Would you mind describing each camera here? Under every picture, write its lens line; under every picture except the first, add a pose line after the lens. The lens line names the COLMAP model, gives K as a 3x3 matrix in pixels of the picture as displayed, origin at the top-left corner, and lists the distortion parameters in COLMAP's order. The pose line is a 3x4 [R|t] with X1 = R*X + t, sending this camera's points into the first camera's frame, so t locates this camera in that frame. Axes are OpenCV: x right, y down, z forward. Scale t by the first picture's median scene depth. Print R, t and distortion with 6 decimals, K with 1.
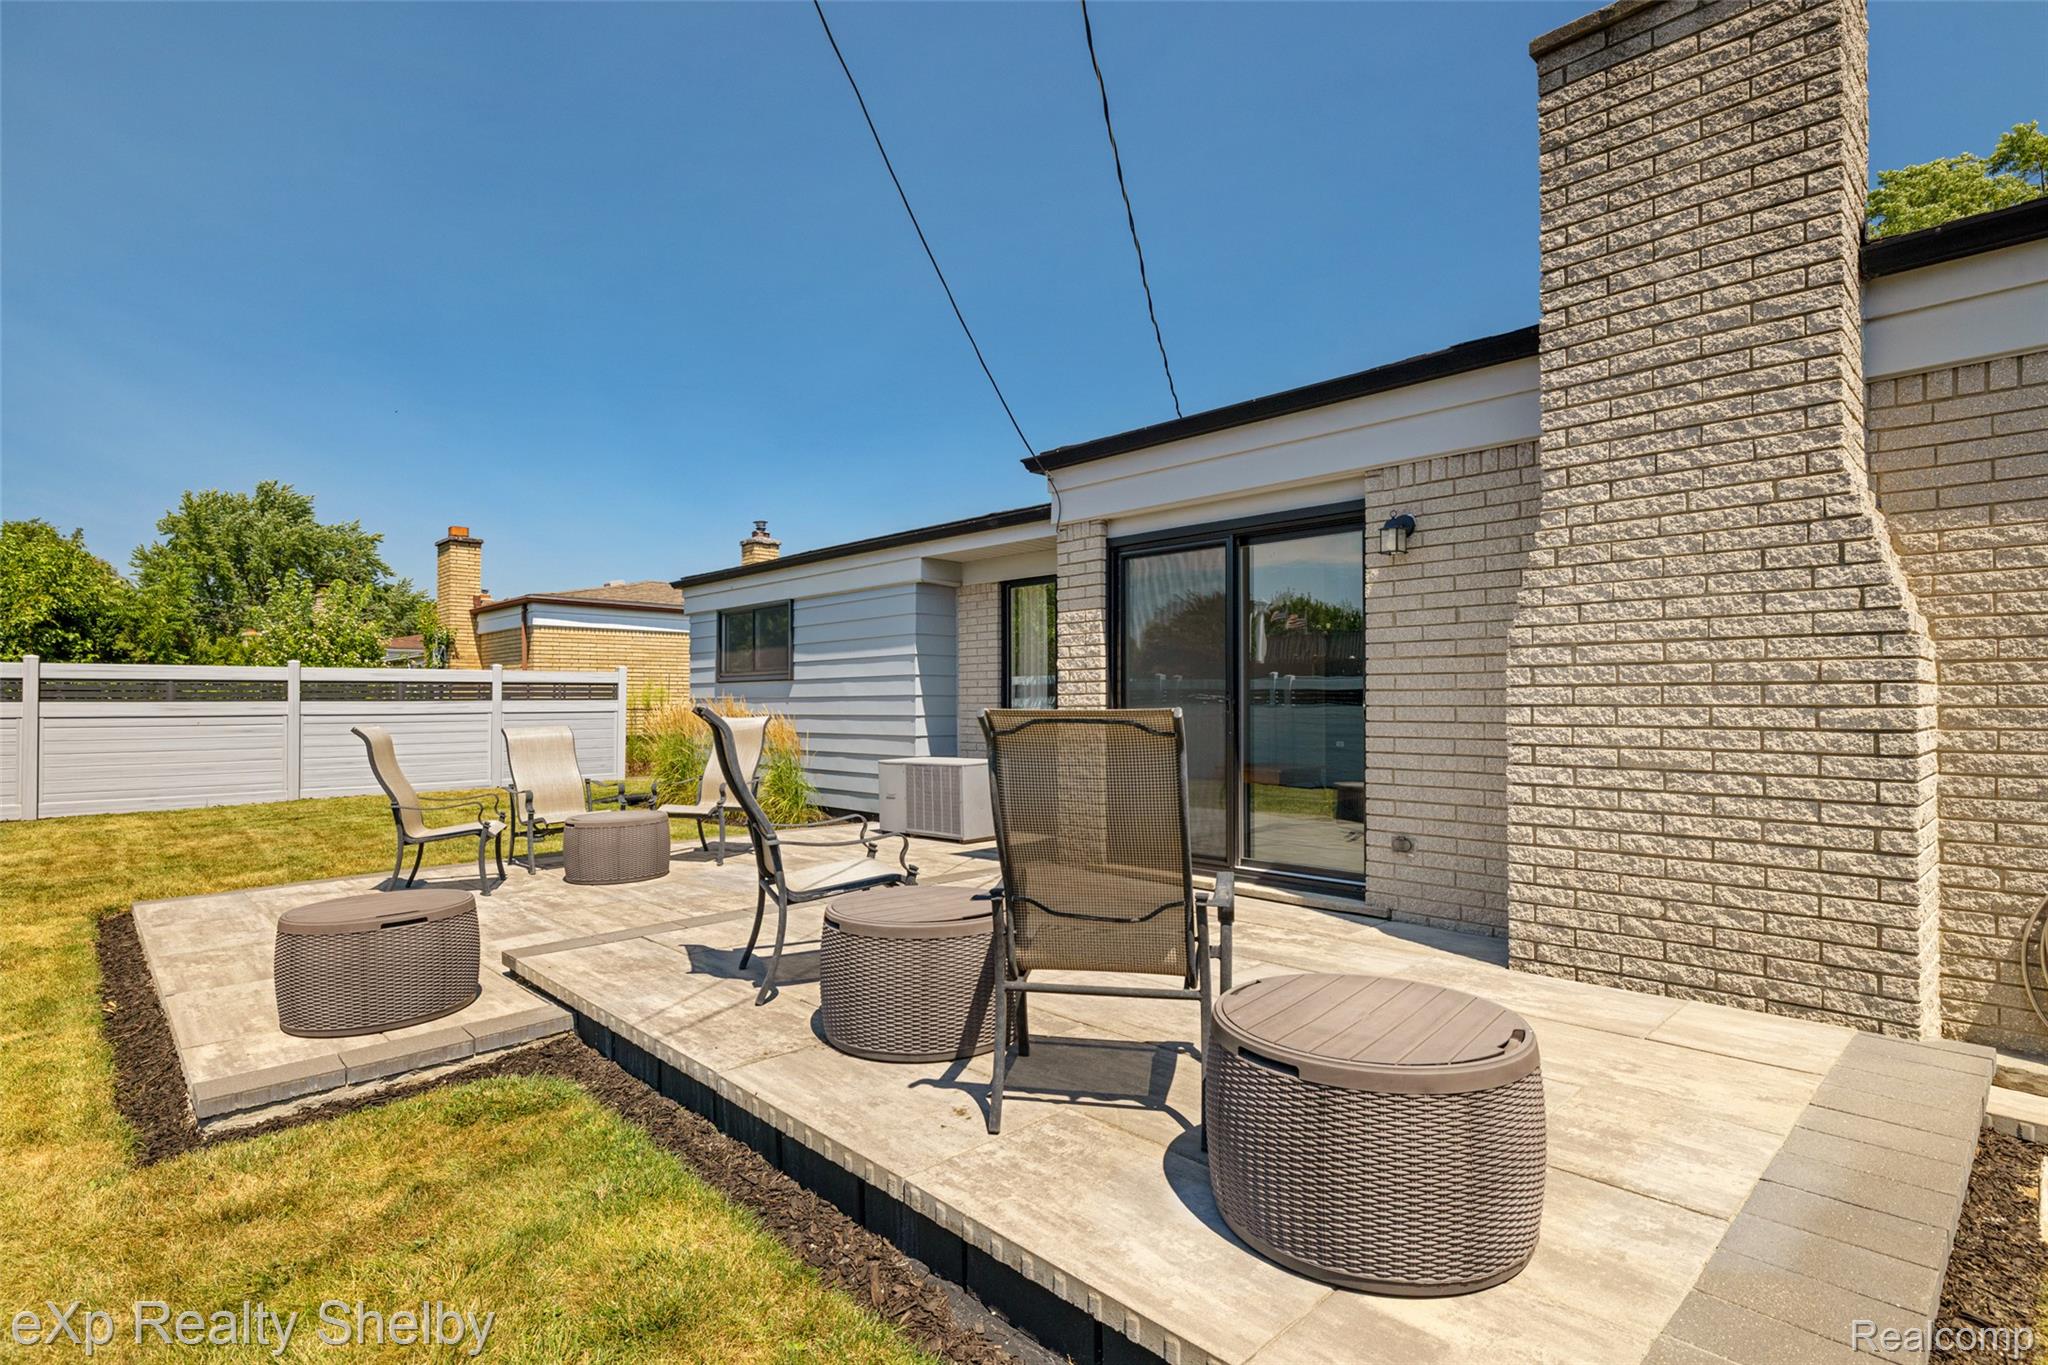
lens RADIAL K [[1011.0, 0, 1039.7], [0, 1011.0, 686.5], [0, 0, 1]] dist [-0.003362, 0.000308]
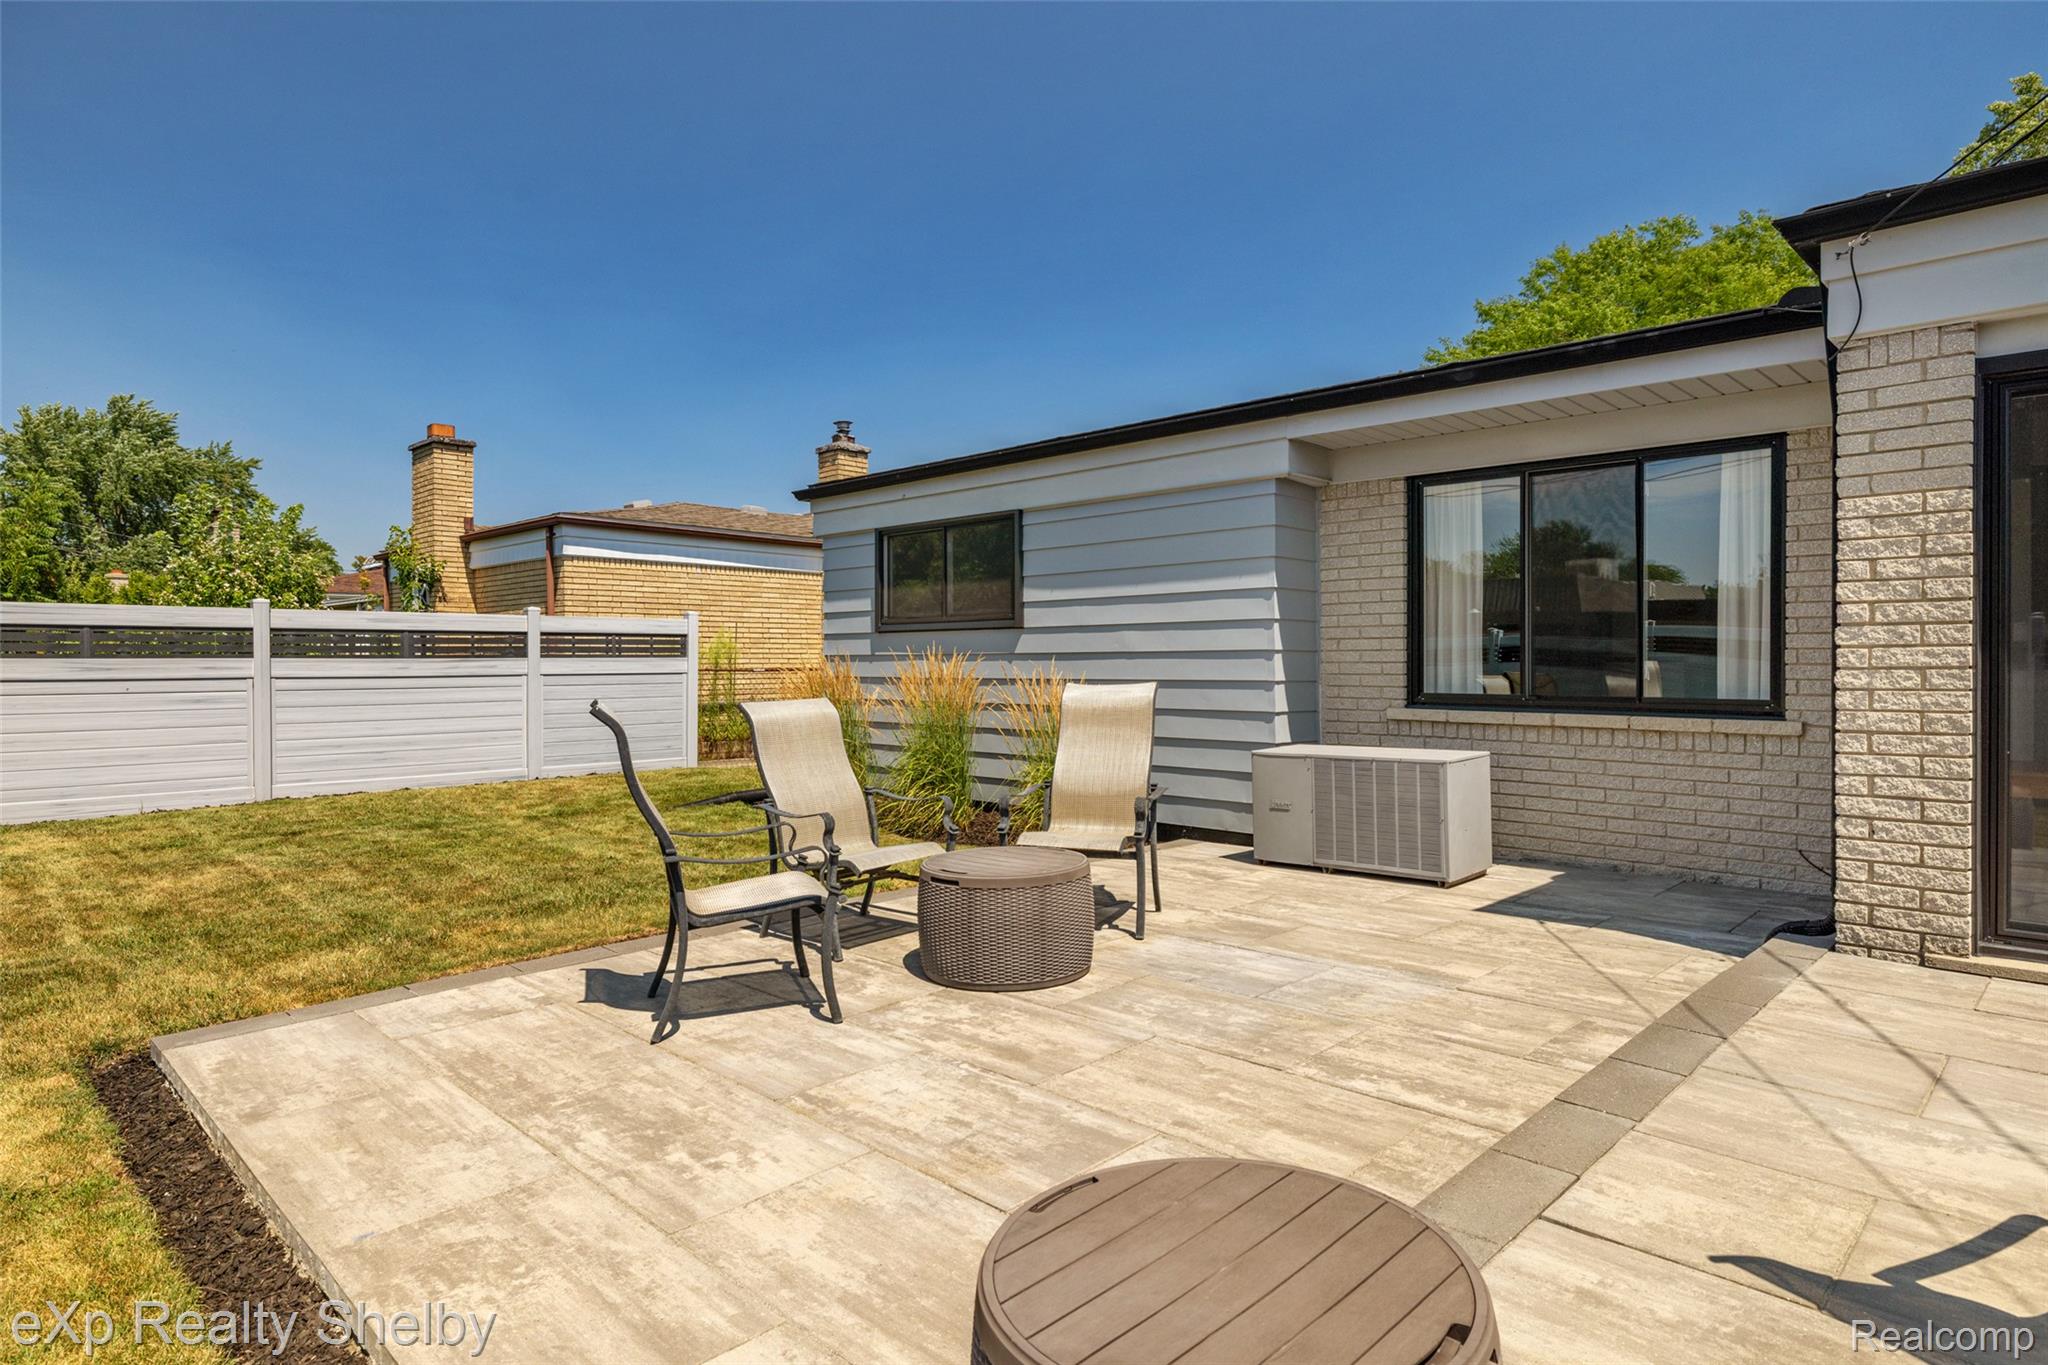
lens RADIAL K [[1140.7, 0, 1017.7], [0, 1140.7, 659.3], [0, 0, 1]] dist [-0.002296, -0.001052]
pose [[0.999721, 0.002184, 0.023539, -0.612120], [-0.002485, 0.999916, 0.012740, 0.010937], [-0.023509, -0.012795, 0.999642, 0.528046]]
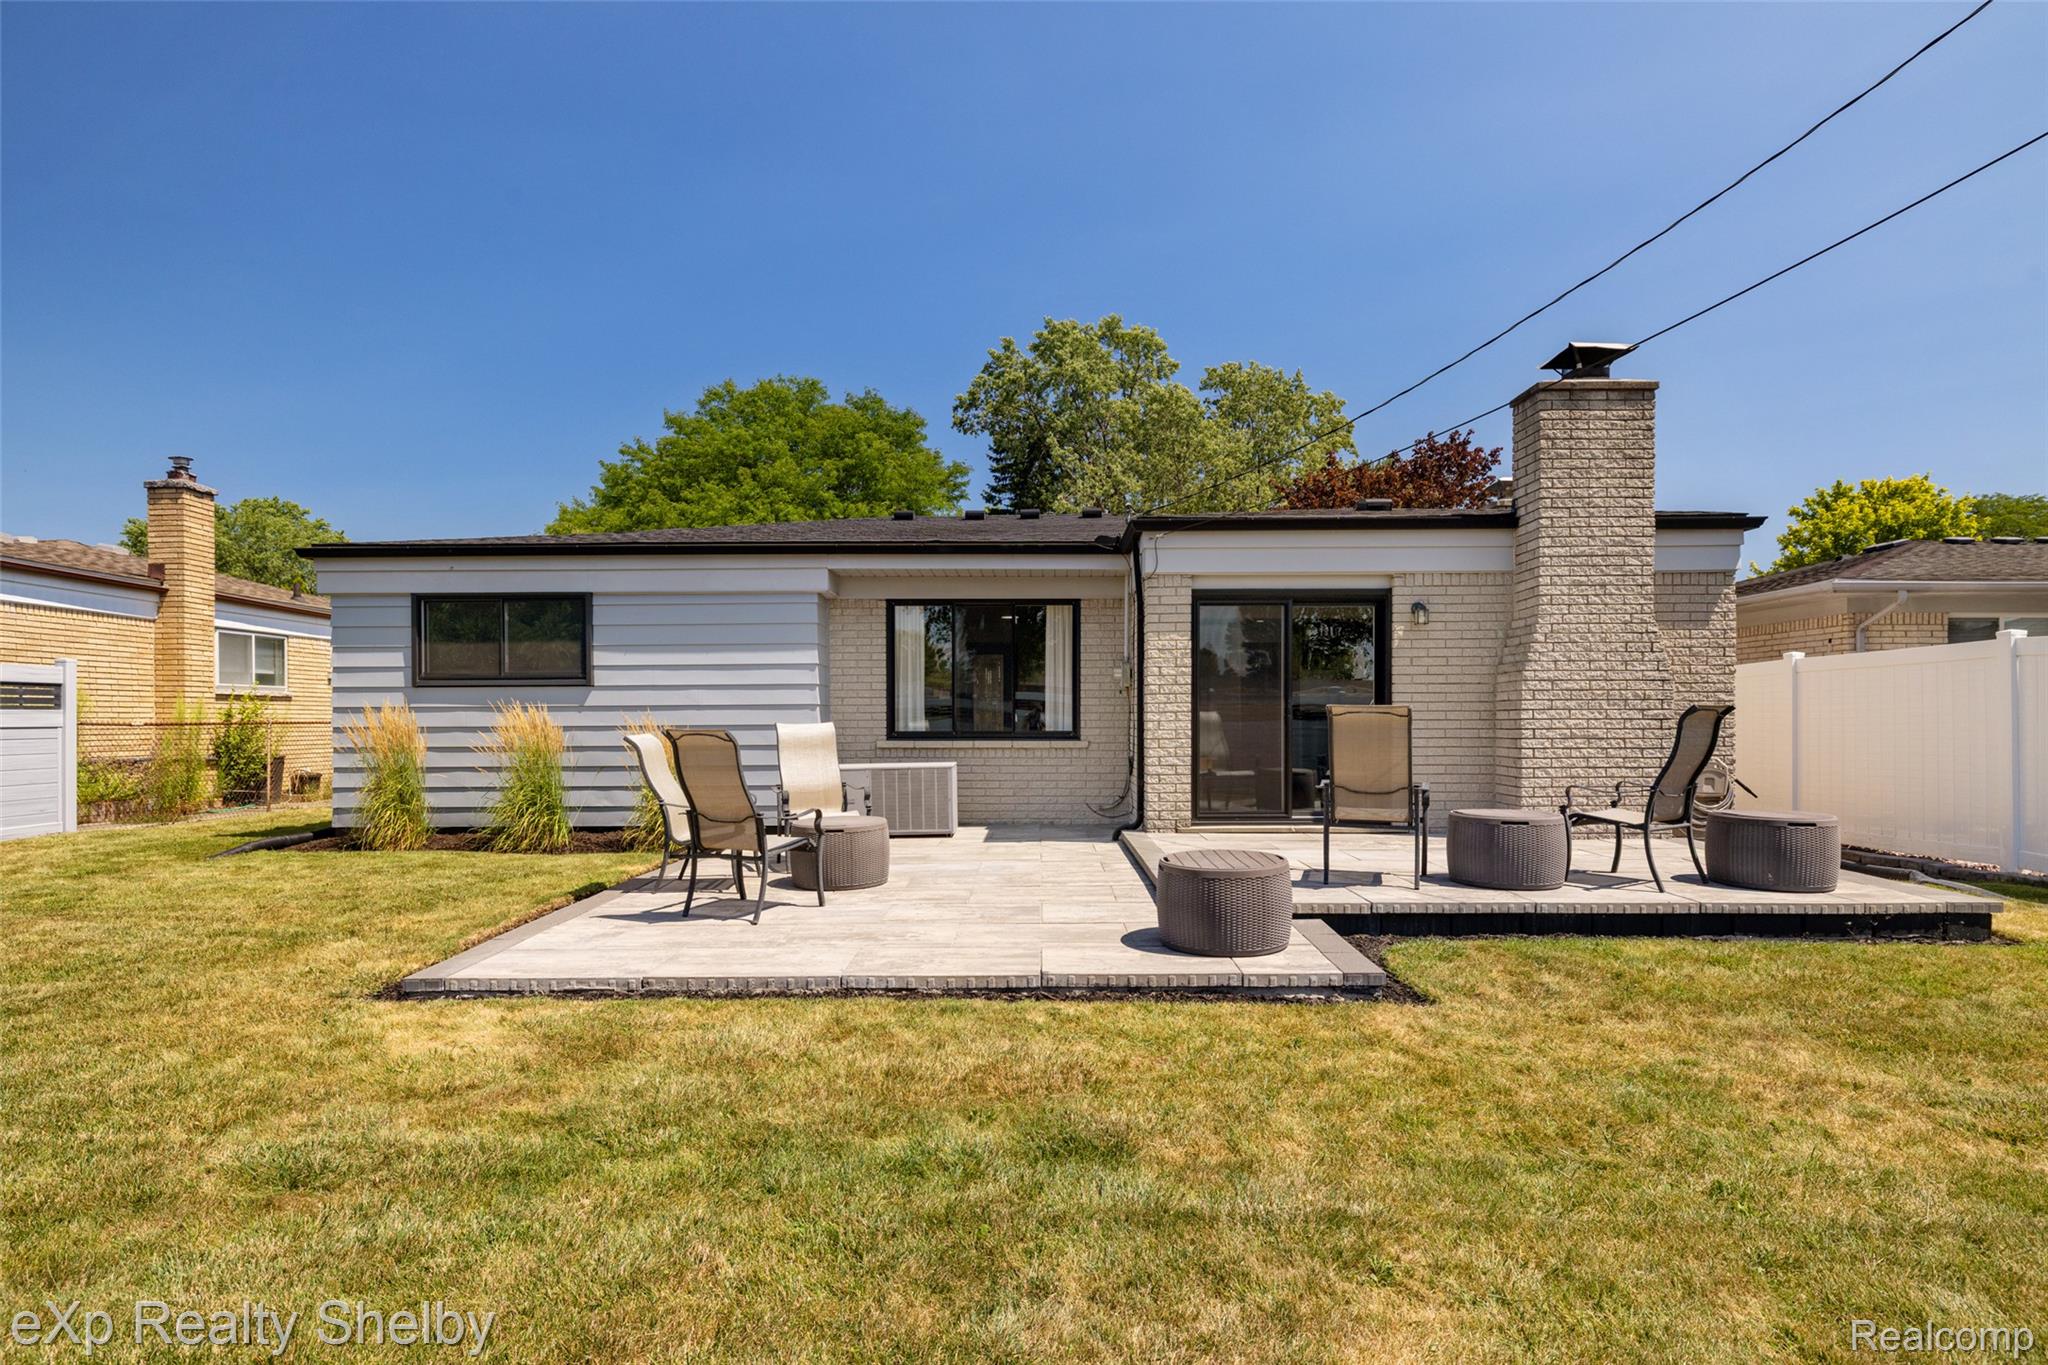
lens RADIAL K [[1066.3, 0, 1045.8], [0, 1066.3, 735.1], [0, 0, 1]] dist [-0.005308, 0.000036]
pose [[0.689488, -0.009091, 0.724240, -1.473125], [-0.009535, 0.999721, 0.021627, 0.028053], [-0.724234, -0.021817, 0.689209, 0.192582]]
